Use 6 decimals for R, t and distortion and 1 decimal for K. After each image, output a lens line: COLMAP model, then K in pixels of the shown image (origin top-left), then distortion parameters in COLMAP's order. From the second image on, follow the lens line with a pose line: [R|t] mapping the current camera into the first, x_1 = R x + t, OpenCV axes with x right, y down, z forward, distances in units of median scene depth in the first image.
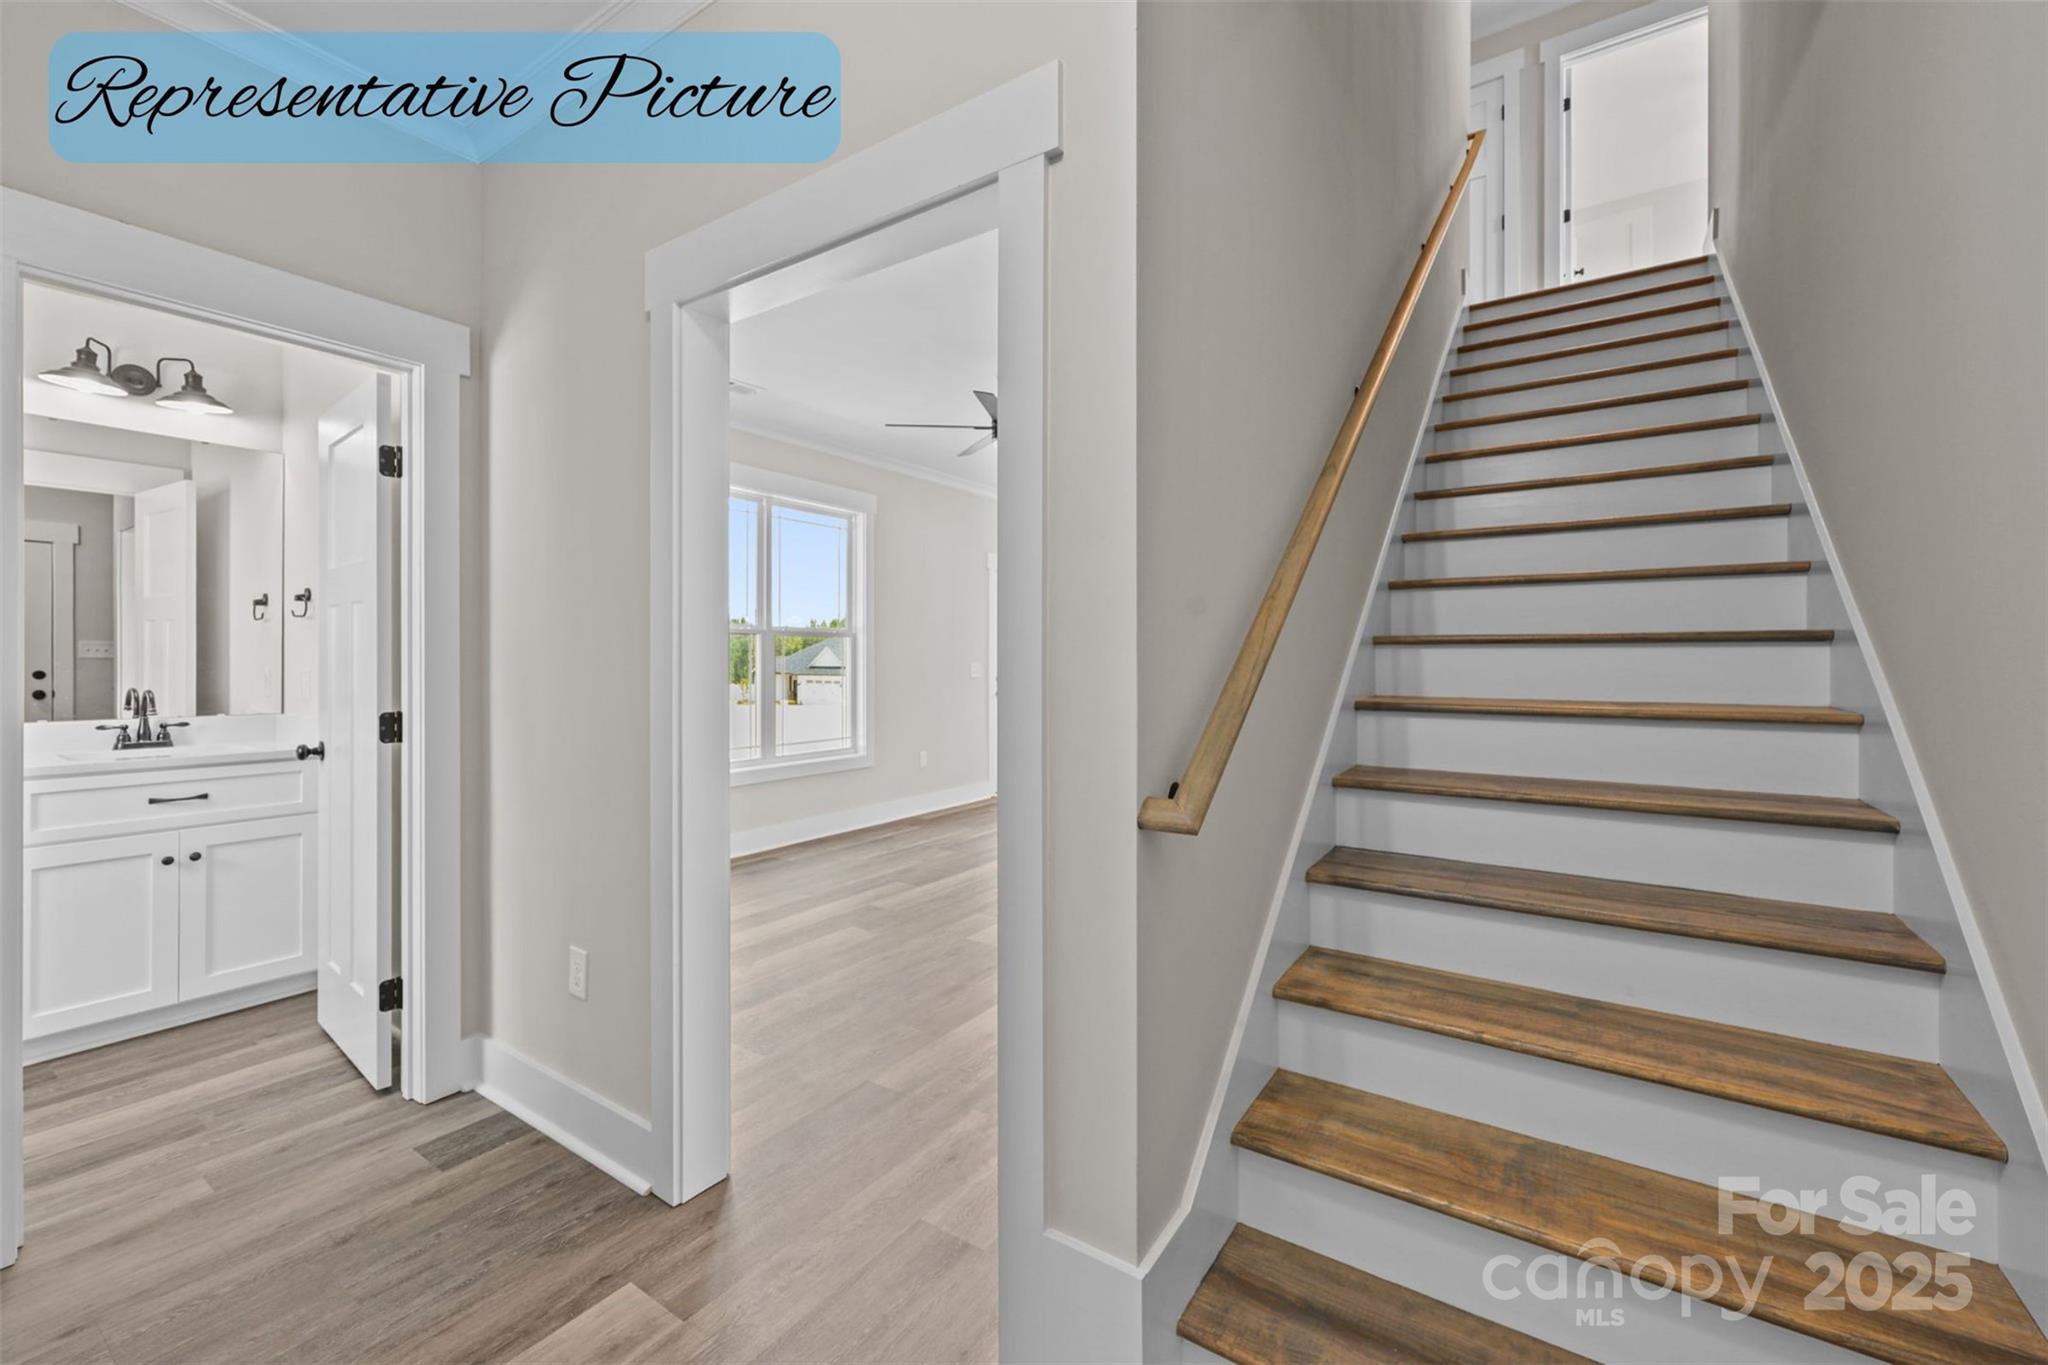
lens RADIAL K [[836.5, 0, 1022.9], [0, 836.5, 667.7], [0, 0, 1]] dist [0.003196, 0.000184]
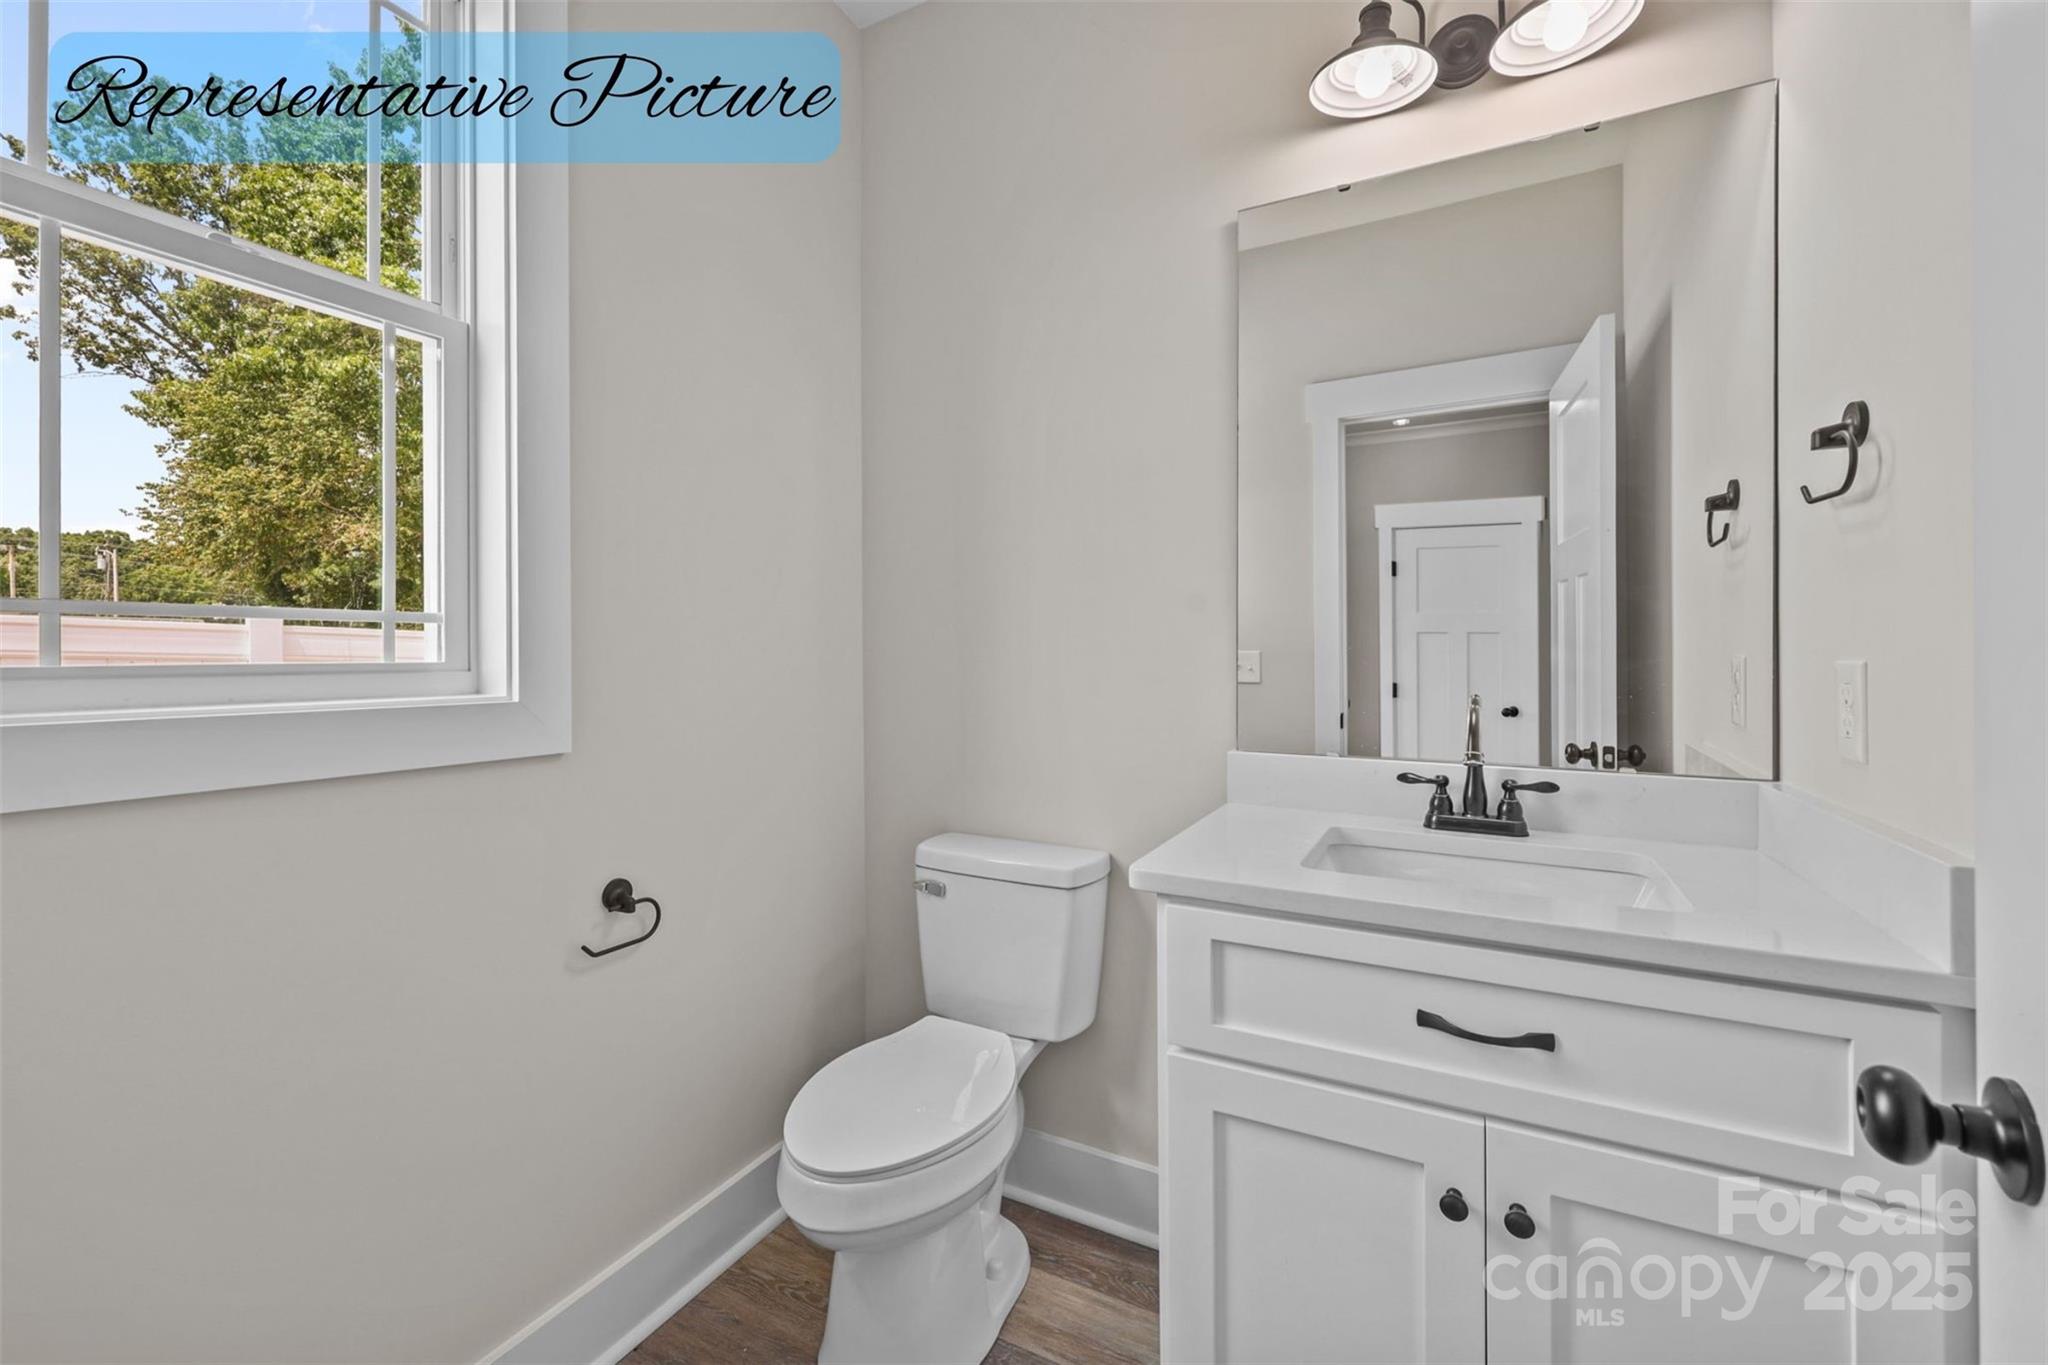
lens RADIAL K [[836.5, 0, 1022.5], [0, 836.5, 647.6], [0, 0, 1]] dist [0.003196, 0.000184]
pose [[0.116845, -0.008595, -0.993113, -0.612235], [-0.000255, 0.999962, -0.008684, -0.000959], [0.993150, 0.001268, 0.116838, 0.692372]]
